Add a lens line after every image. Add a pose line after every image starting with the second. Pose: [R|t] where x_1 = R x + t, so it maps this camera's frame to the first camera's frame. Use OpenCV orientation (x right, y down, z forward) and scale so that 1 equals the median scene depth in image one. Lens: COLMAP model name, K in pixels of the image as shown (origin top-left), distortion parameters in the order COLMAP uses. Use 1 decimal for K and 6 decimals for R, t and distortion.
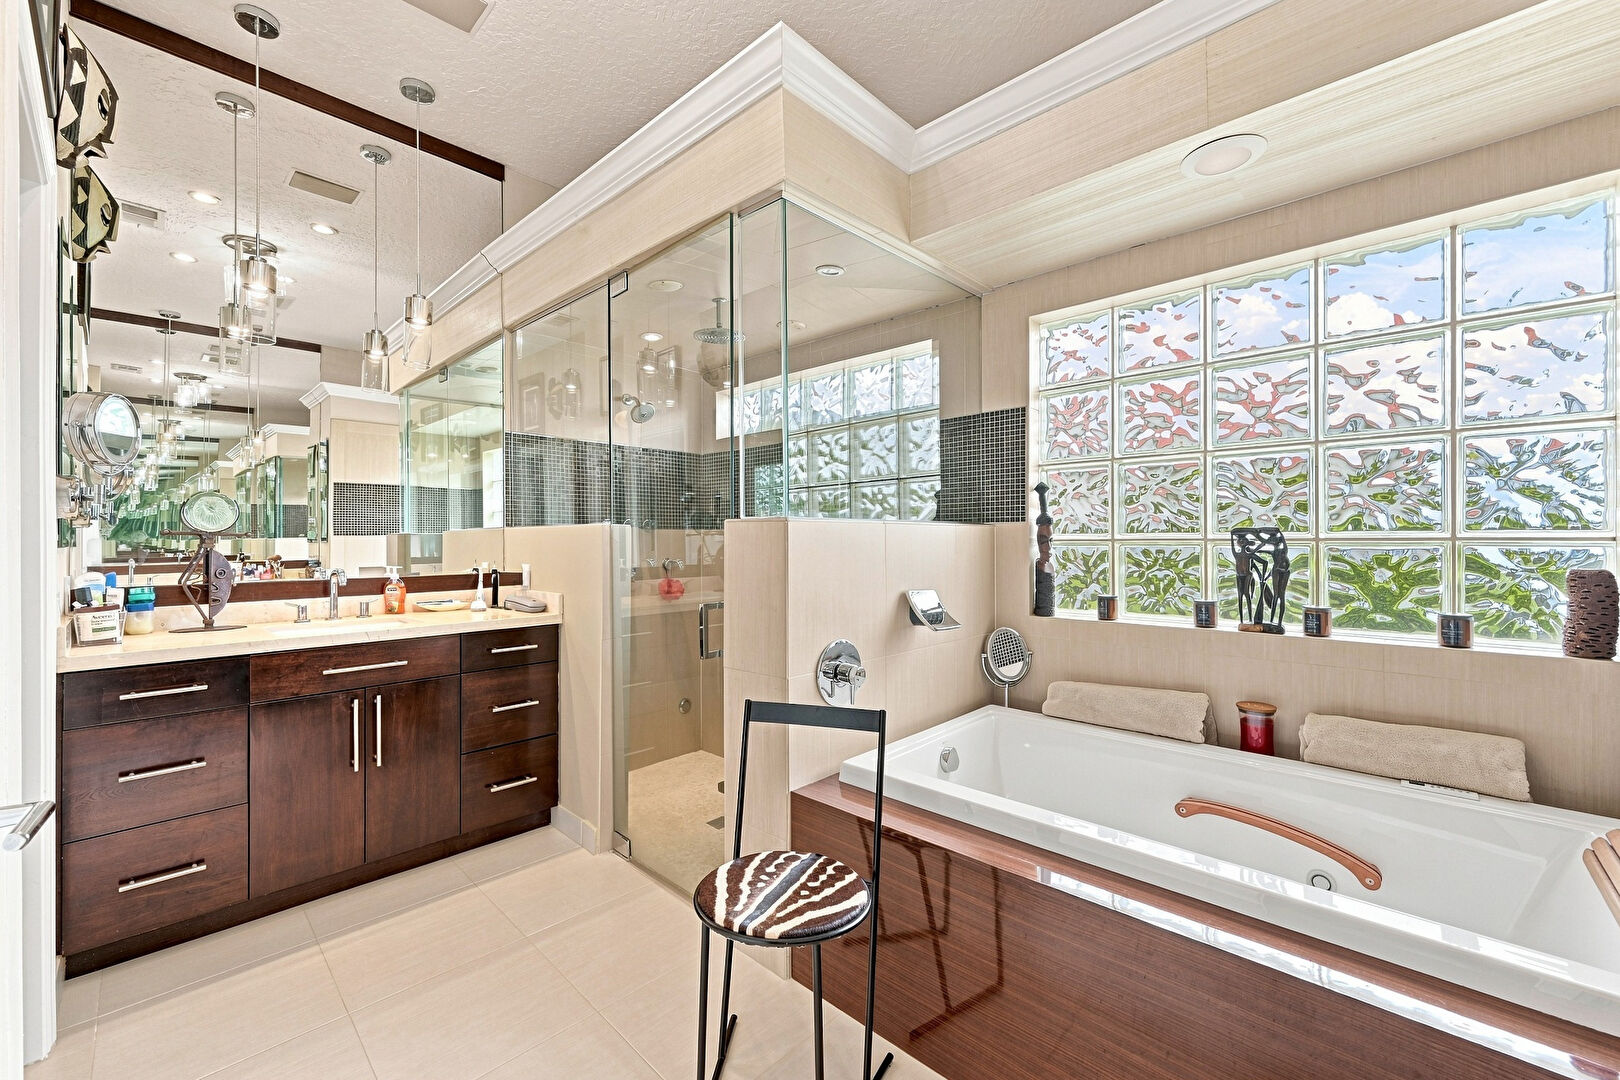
lens RADIAL K [[648.0, 0, 805.0], [0, 648.0, 539.8], [0, 0, 1]] dist [-0.001570, 0.000334]
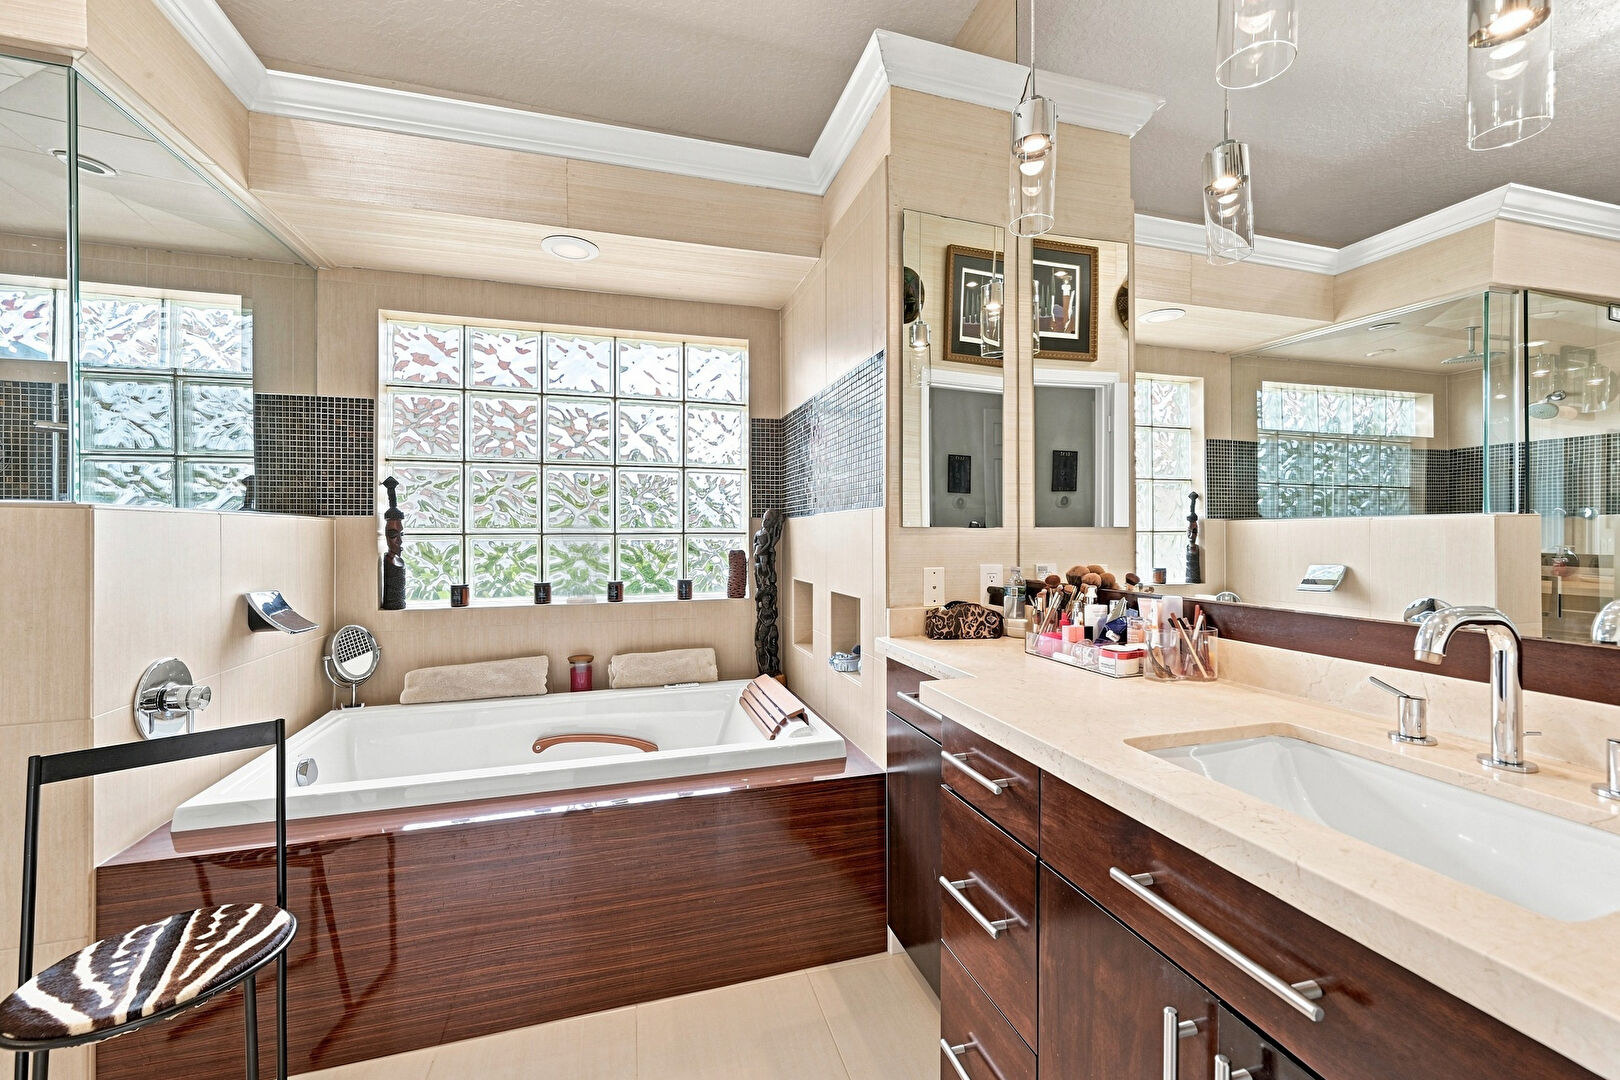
lens RADIAL K [[648.0, 0, 806.4], [0, 648.0, 532.4], [0, 0, 1]] dist [-0.001570, 0.000334]
pose [[0.501215, 0.002978, 0.865318, -0.217320], [0.000753, 0.999992, -0.003877, 0.002556], [-0.865323, 0.002595, 0.501209, -0.075227]]
